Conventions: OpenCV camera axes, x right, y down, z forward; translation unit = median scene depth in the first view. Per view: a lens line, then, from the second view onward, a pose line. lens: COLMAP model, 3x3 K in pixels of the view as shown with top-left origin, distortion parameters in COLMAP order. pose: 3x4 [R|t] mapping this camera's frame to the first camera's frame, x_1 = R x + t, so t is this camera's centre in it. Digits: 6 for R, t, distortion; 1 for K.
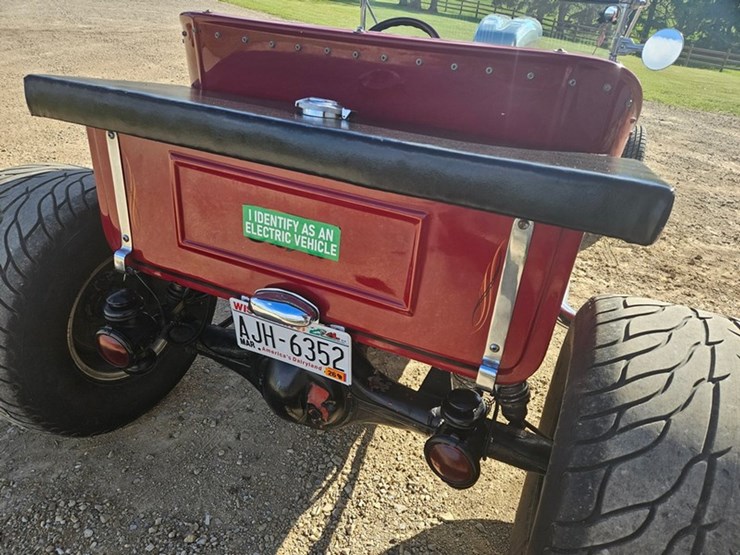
lens RADIAL K [[500.8, 0, 367.5], [0, 500.8, 284.5], [0, 0, 1]] dist [0.062969, -0.050718]
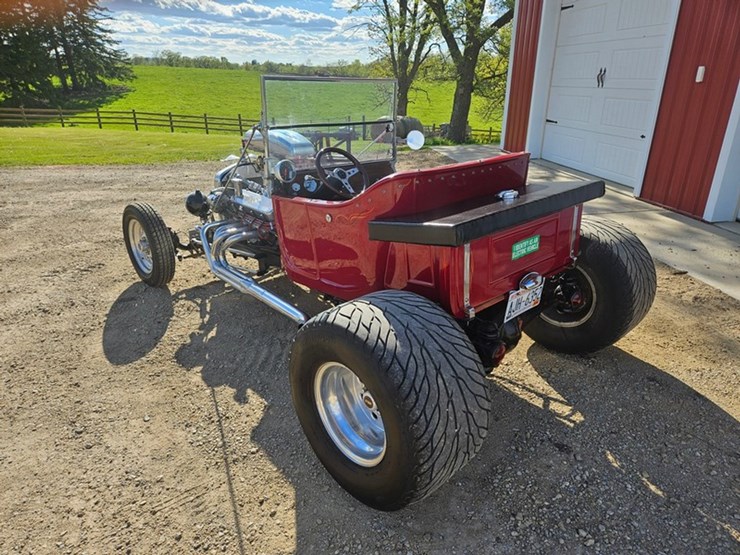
lens RADIAL K [[500.8, 0, 376.9], [0, 500.8, 275.6], [0, 0, 1]] dist [0.062969, -0.050718]
pose [[0.378630, -0.397557, 0.835816, -2.149293], [0.480865, 0.856100, 0.189370, -0.683346], [-0.790828, 0.330213, 0.515316, 0.372832]]
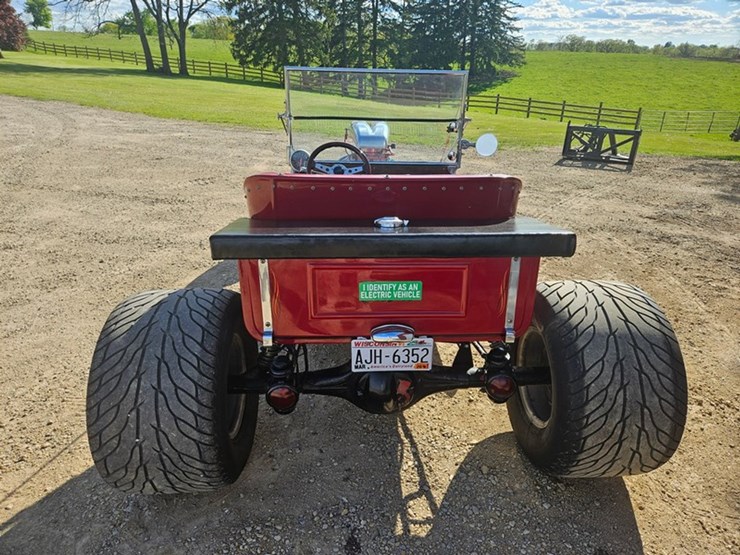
lens RADIAL K [[500.8, 0, 373.4], [0, 500.8, 277.6], [0, 0, 1]] dist [0.062969, -0.050718]
pose [[0.892046, -0.230897, 0.388510, -0.813063], [0.267799, 0.962522, -0.042846, -0.083429], [-0.364056, 0.142263, 0.920448, -0.566772]]
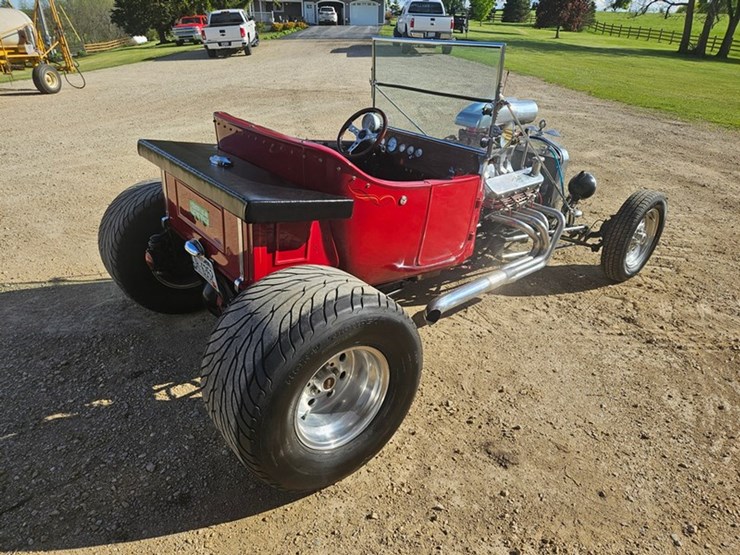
lens RADIAL K [[500.8, 0, 366.5], [0, 500.8, 275.8], [0, 0, 1]] dist [0.062969, -0.050718]
pose [[0.876073, 0.163527, -0.453602, 1.412377], [-0.205847, 0.977542, -0.045156, 0.105112], [0.436030, 0.132932, 0.890060, -0.567199]]
